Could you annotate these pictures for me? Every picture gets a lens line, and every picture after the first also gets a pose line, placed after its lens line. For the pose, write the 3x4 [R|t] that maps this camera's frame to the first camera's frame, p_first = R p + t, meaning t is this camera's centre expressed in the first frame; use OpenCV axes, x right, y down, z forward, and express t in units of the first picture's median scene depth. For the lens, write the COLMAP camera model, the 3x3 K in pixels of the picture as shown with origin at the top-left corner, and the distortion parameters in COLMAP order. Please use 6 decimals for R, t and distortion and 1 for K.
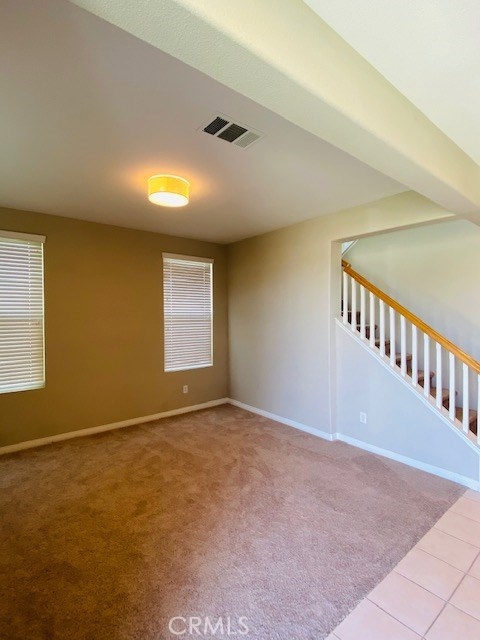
lens RADIAL K [[316.4, 0, 241.2], [0, 316.4, 313.1], [0, 0, 1]] dist [0.017093, -0.018337]
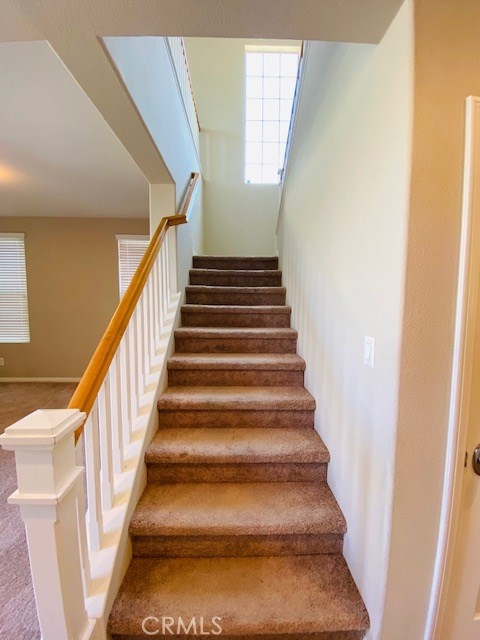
lens RADIAL K [[262.5, 0, 240.9], [0, 262.5, 321.0], [0, 0, 1]] dist [-0.001164, -0.003225]
pose [[0.799739, 0.063751, -0.596954, 0.824477], [-0.009576, 0.995574, 0.093492, 0.020609], [0.600272, -0.069053, 0.796810, 0.651187]]
